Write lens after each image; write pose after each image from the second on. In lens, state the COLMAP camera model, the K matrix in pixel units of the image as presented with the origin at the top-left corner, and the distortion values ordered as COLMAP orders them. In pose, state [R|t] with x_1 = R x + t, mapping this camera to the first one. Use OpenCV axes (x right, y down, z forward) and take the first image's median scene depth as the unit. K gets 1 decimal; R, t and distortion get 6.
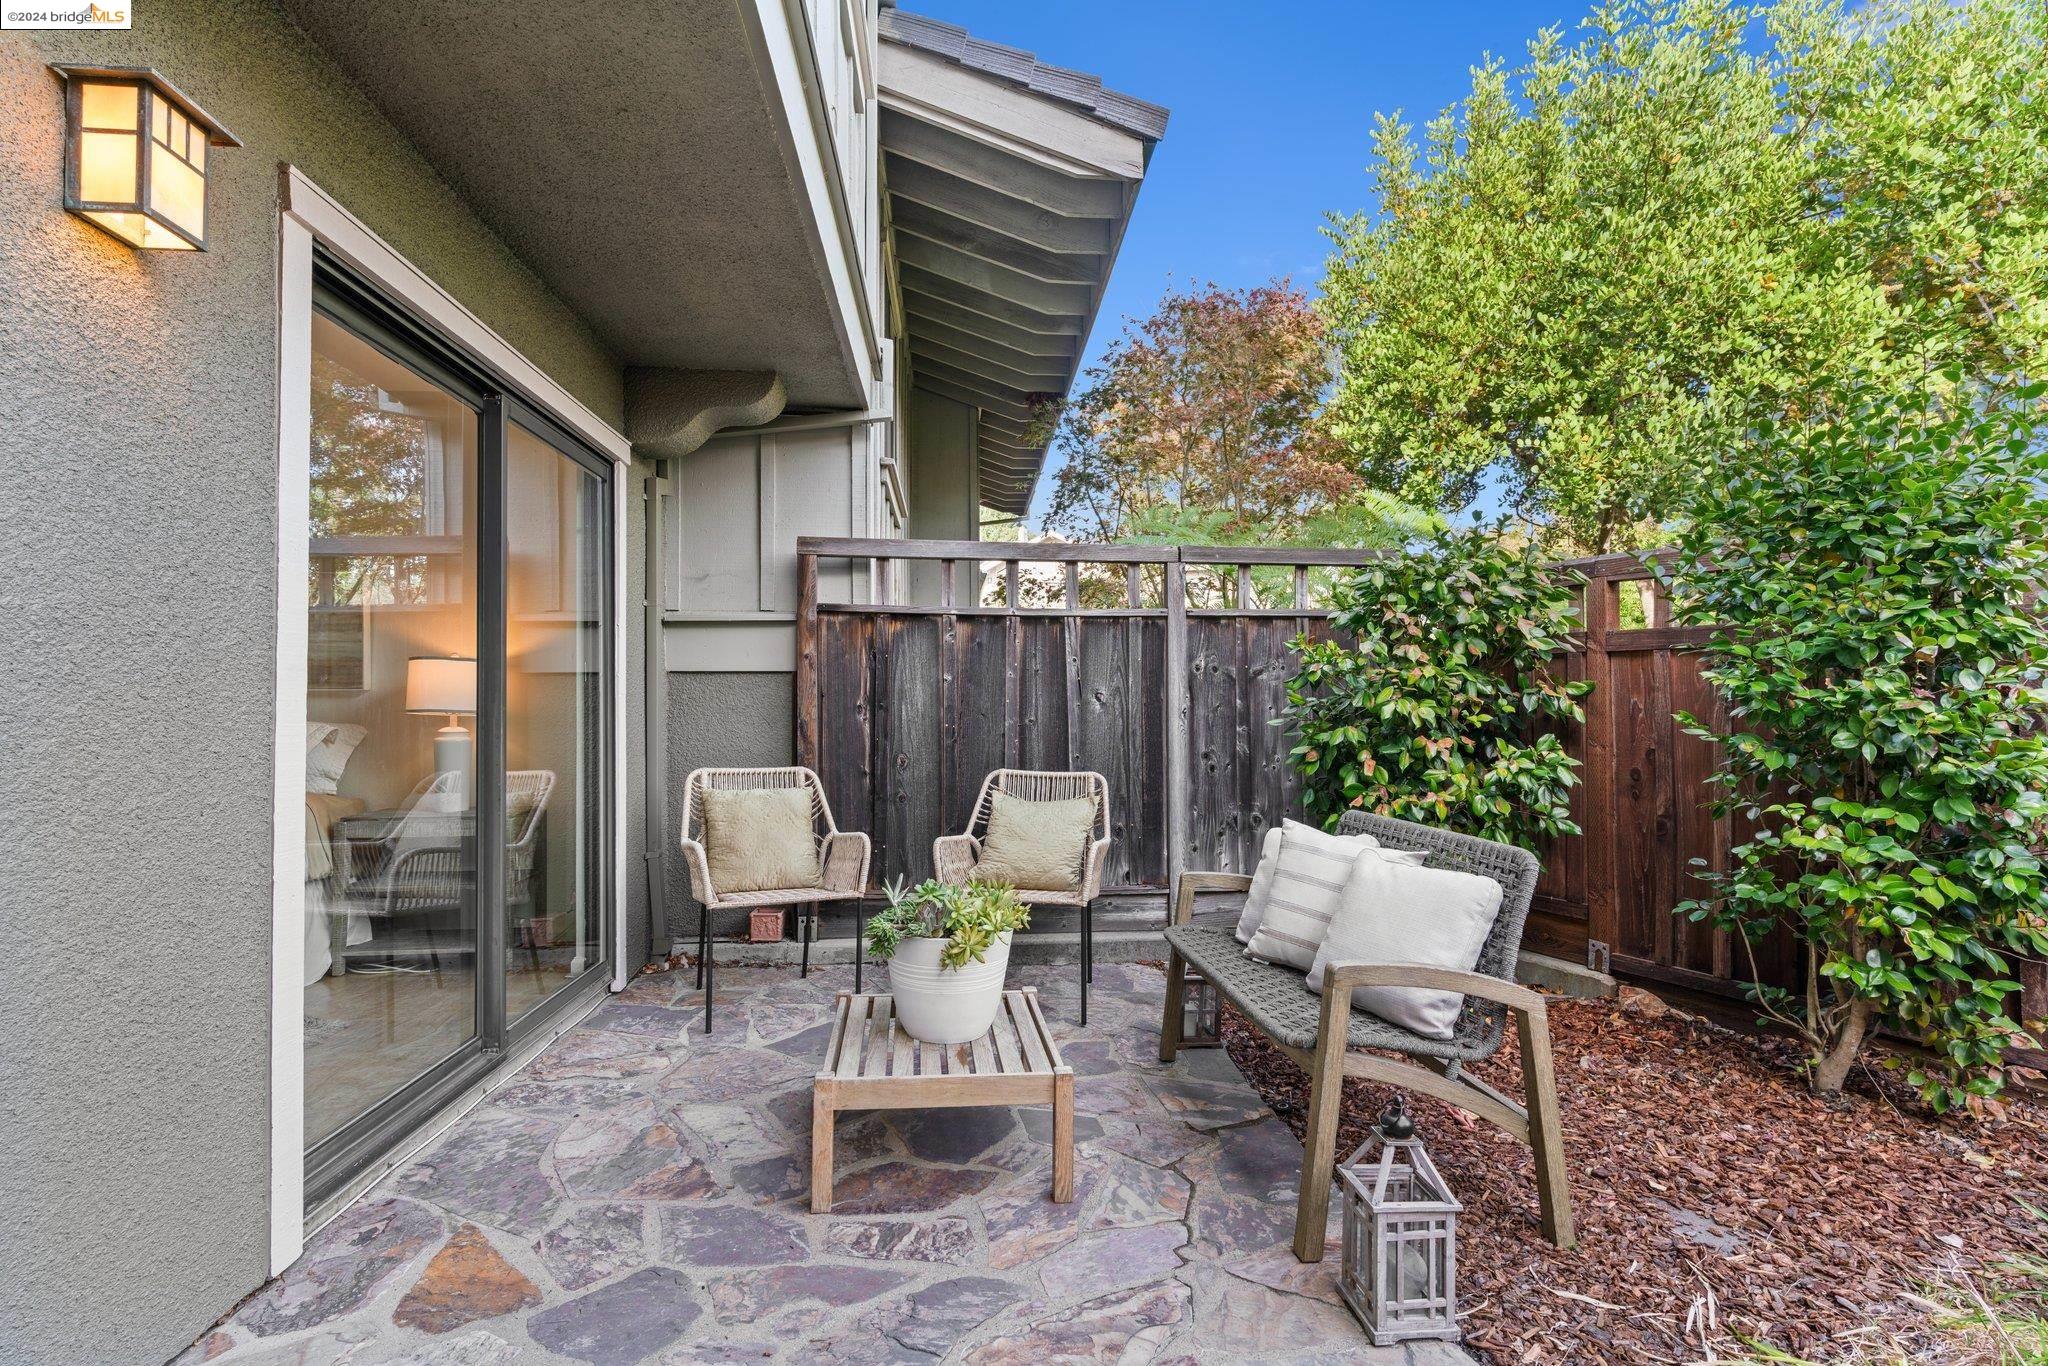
lens RADIAL K [[964.3, 0, 1019.5], [0, 964.3, 686.9], [0, 0, 1]] dist [-0.000465, -0.000090]
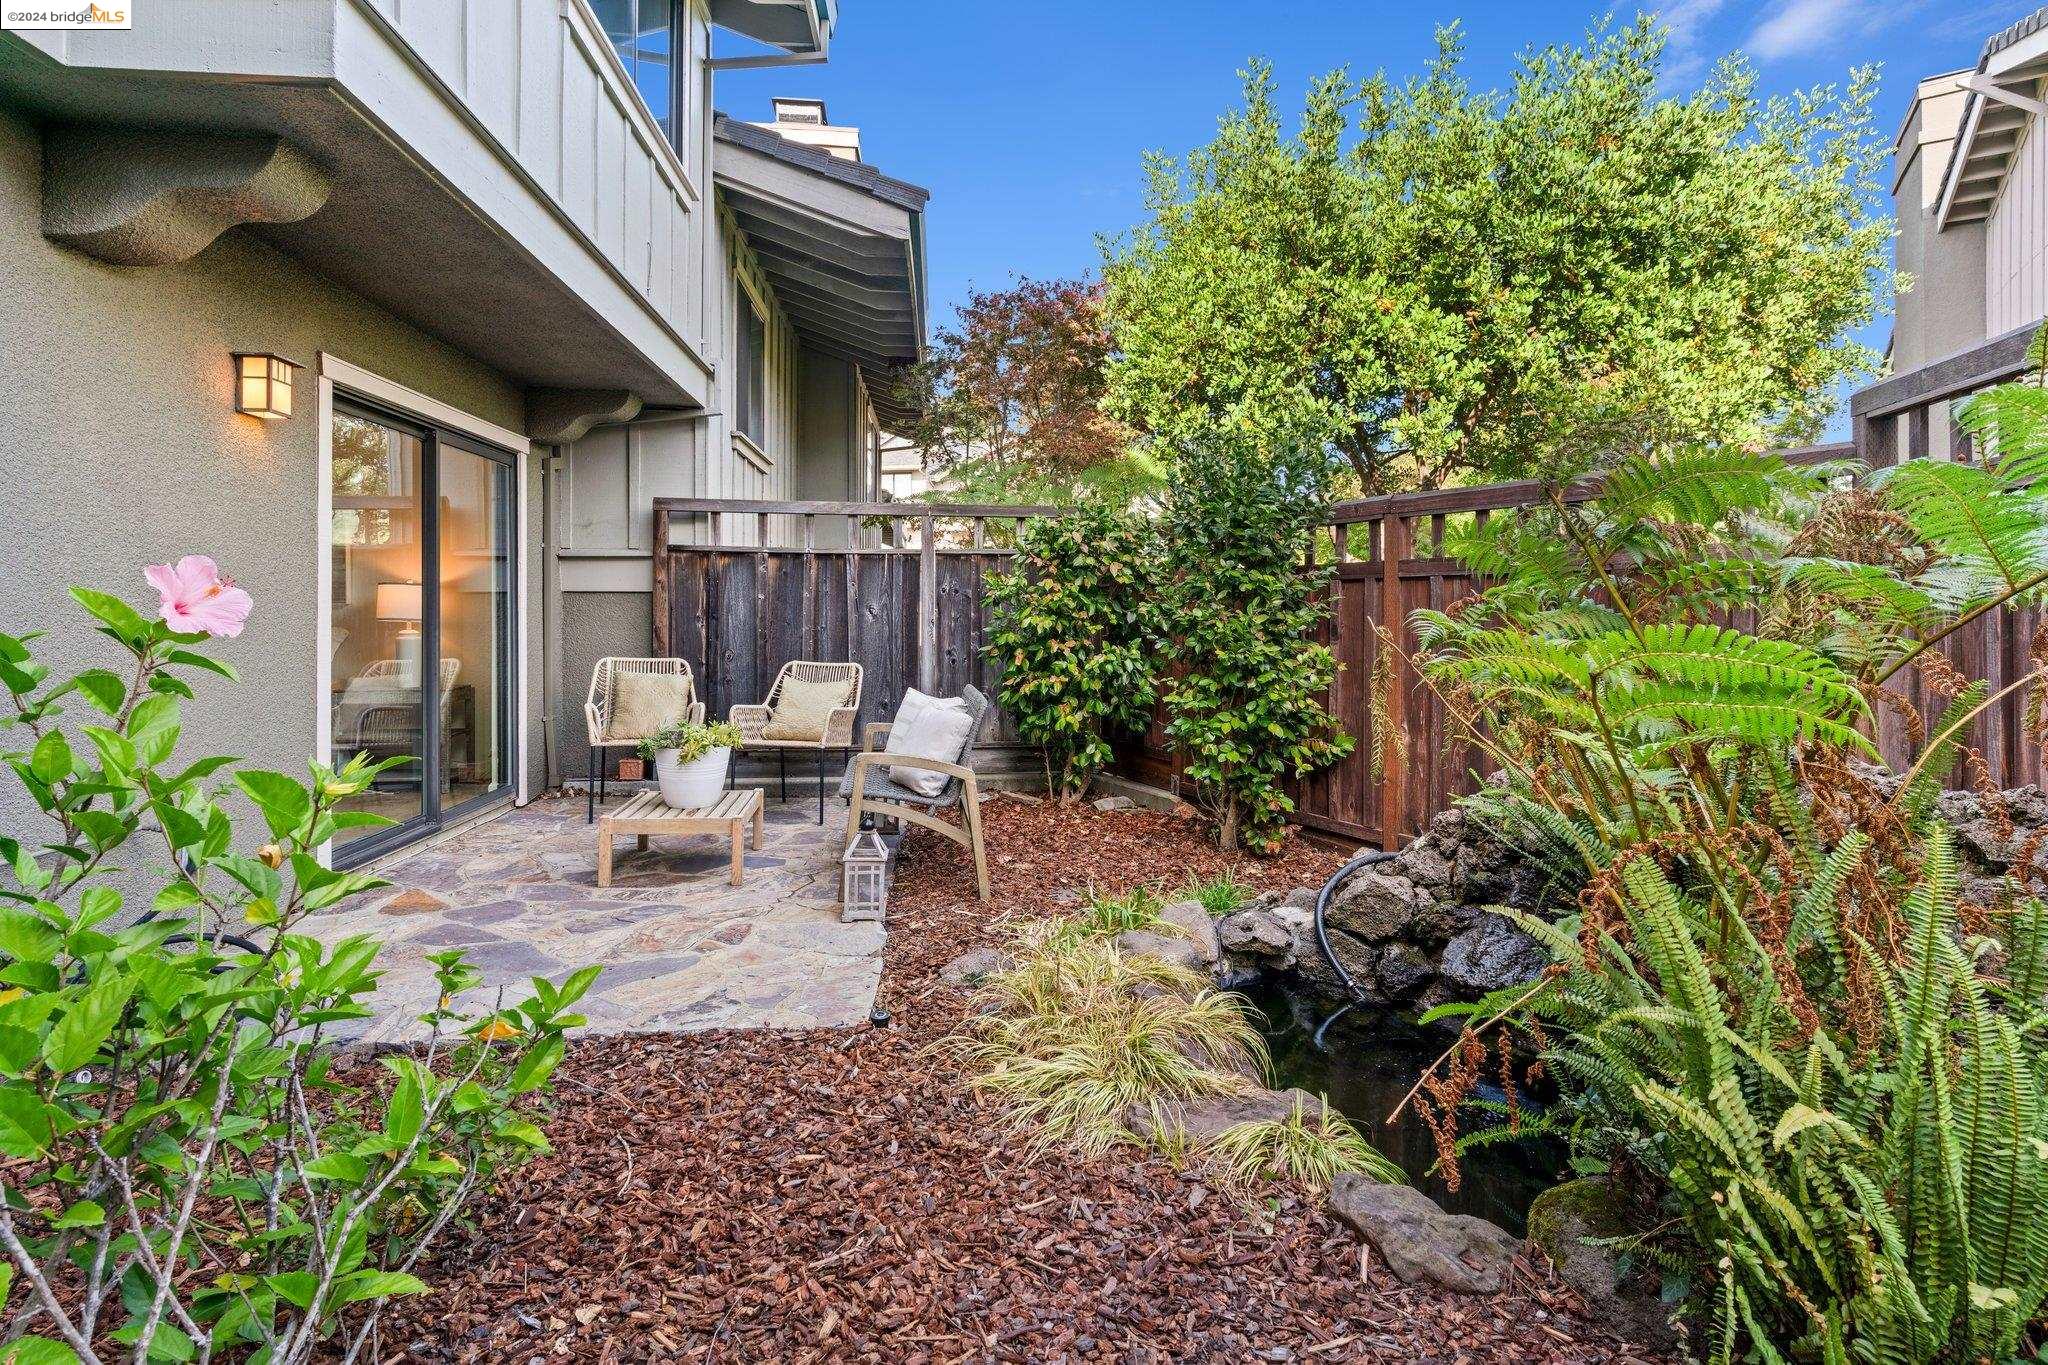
lens RADIAL K [[992.4, 0, 1025.9], [0, 992.4, 605.1], [0, 0, 1]] dist [0.001714, 0.000000]
pose [[0.999779, 0.005158, 0.020404, 0.319153], [-0.005485, 0.999857, 0.015966, -0.025740], [-0.020319, -0.016074, 0.999664, -0.527936]]
